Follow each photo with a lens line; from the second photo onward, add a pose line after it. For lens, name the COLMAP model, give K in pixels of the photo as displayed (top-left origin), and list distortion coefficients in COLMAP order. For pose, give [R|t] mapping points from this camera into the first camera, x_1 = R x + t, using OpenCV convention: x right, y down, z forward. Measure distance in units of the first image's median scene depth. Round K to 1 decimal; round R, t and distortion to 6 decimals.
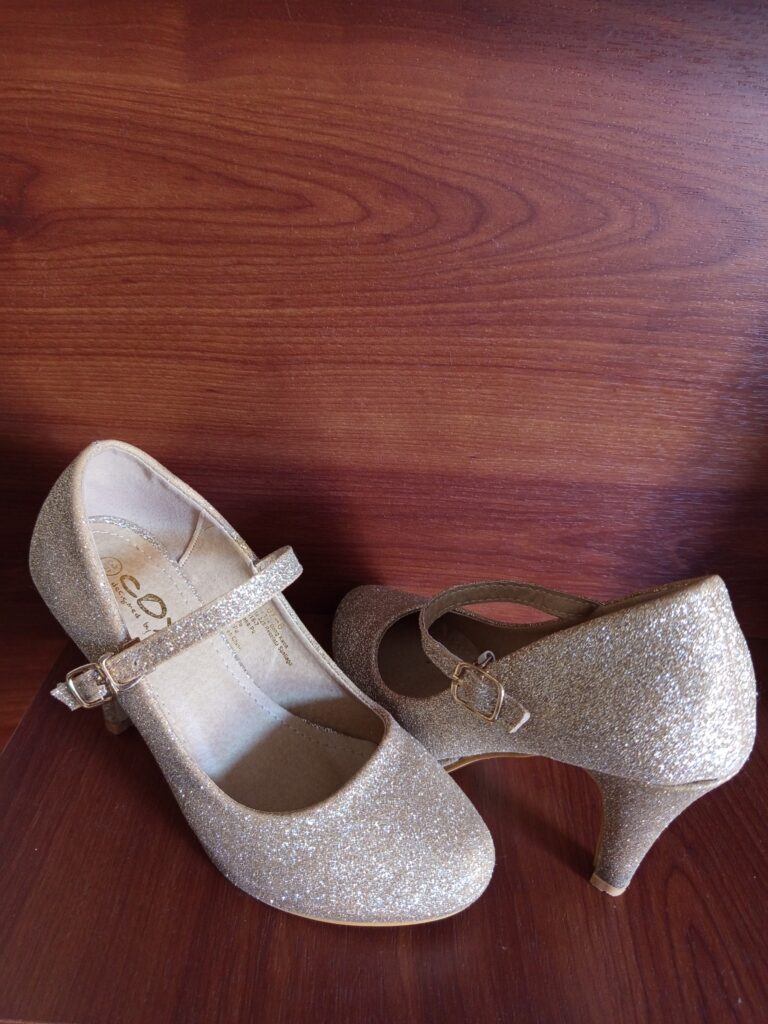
lens RADIAL K [[728.0, 0, 382.8], [0, 728.0, 513.9], [0, 0, 1]] dist [-0.024960, -0.029633]
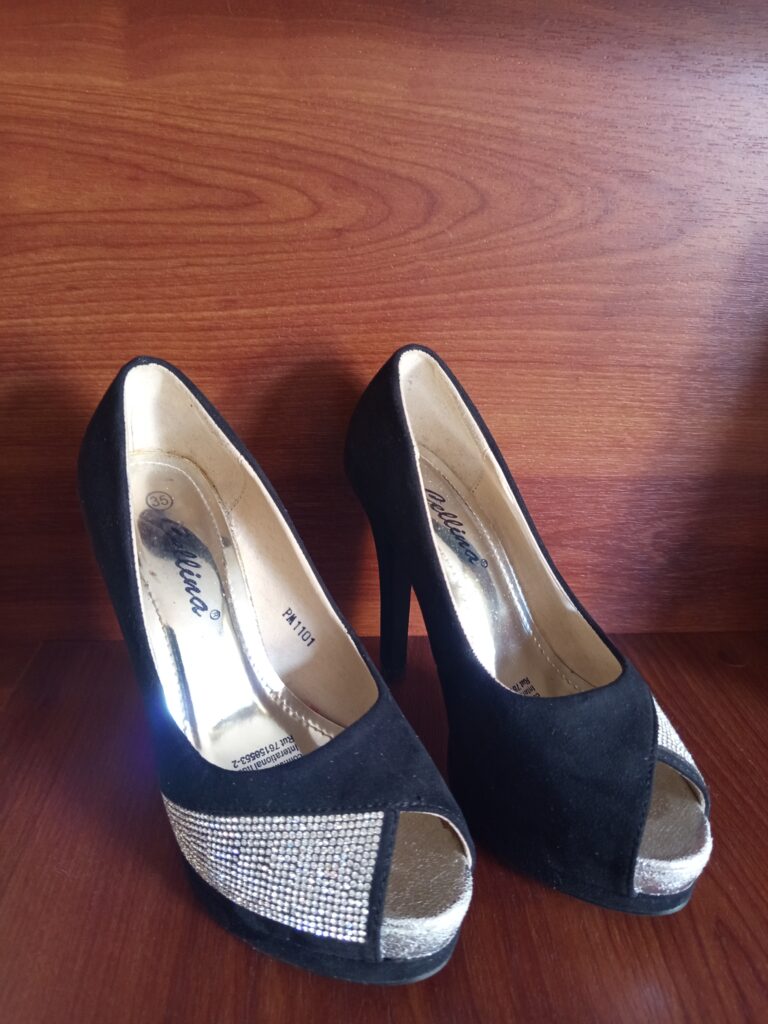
lens RADIAL K [[728.0, 0, 383.5], [0, 728.0, 517.4], [0, 0, 1]] dist [-0.024960, -0.029633]
pose [[0.995991, -0.062445, 0.064050, -0.021174], [0.067982, 0.993775, -0.088256, 0.093479], [-0.058140, 0.092256, 0.994037, 0.050796]]
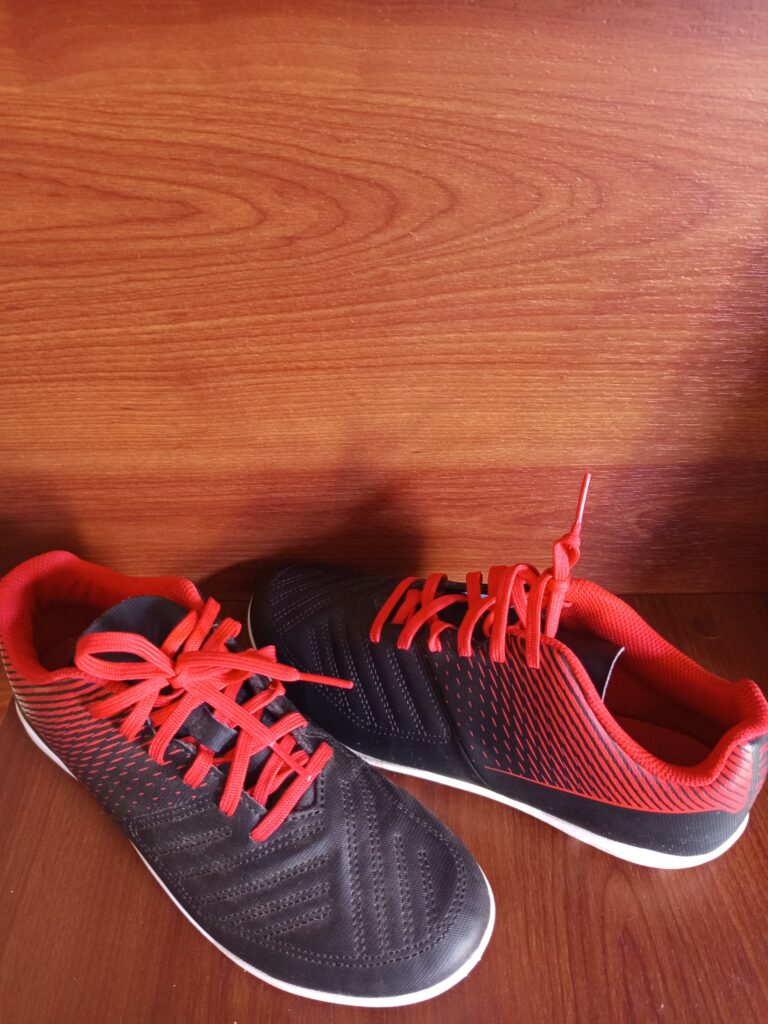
lens RADIAL K [[728.0, 0, 390.4], [0, 728.0, 509.3], [0, 0, 1]] dist [-0.024960, -0.029633]
pose [[0.997628, -0.065446, -0.021342, 0.120892], [0.068519, 0.973886, 0.216450, -0.239469], [0.006619, -0.217399, 0.976060, 0.072004]]
